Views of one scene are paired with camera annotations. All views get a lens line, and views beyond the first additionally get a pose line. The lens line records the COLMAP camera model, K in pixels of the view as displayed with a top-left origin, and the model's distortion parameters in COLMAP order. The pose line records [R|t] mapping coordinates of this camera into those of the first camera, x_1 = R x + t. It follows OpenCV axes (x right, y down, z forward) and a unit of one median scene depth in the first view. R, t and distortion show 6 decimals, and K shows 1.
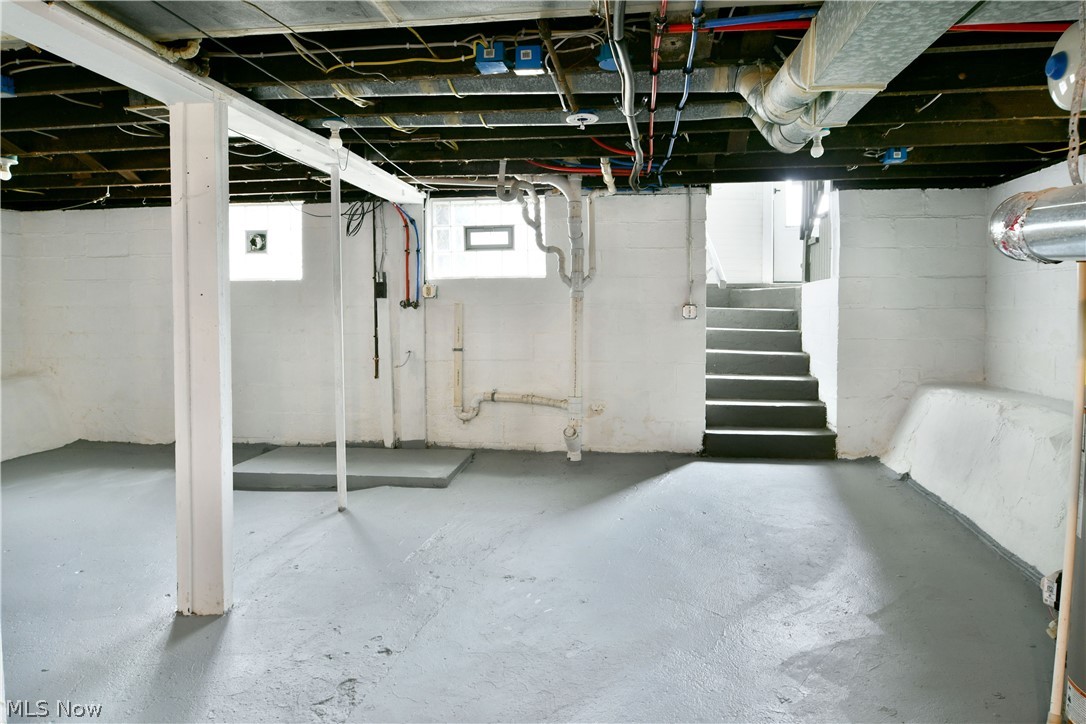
lens RADIAL K [[658.5, 0, 543.8], [0, 658.5, 366.2], [0, 0, 1]] dist [-0.013053, -0.006567]
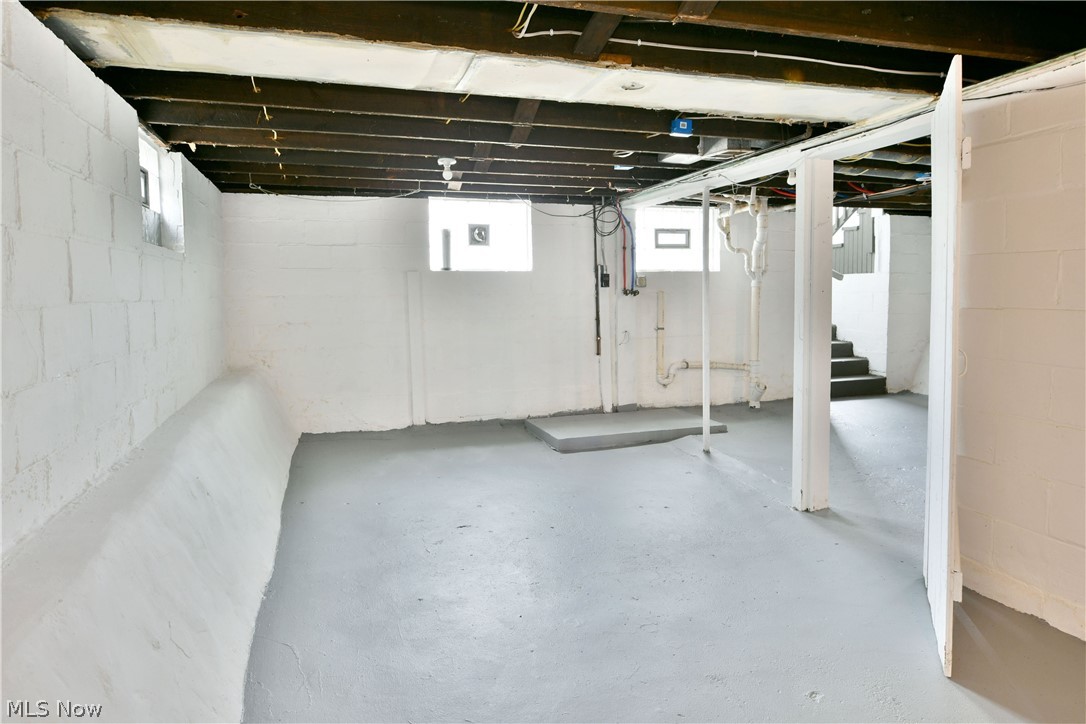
lens RADIAL K [[658.5, 0, 531.9], [0, 658.5, 354.8], [0, 0, 1]] dist [-0.013053, -0.006567]
pose [[0.908549, -0.047685, 0.415048, -0.863074], [0.035070, 0.998663, 0.037969, -0.031654], [-0.416304, -0.019941, 0.909007, -0.027952]]
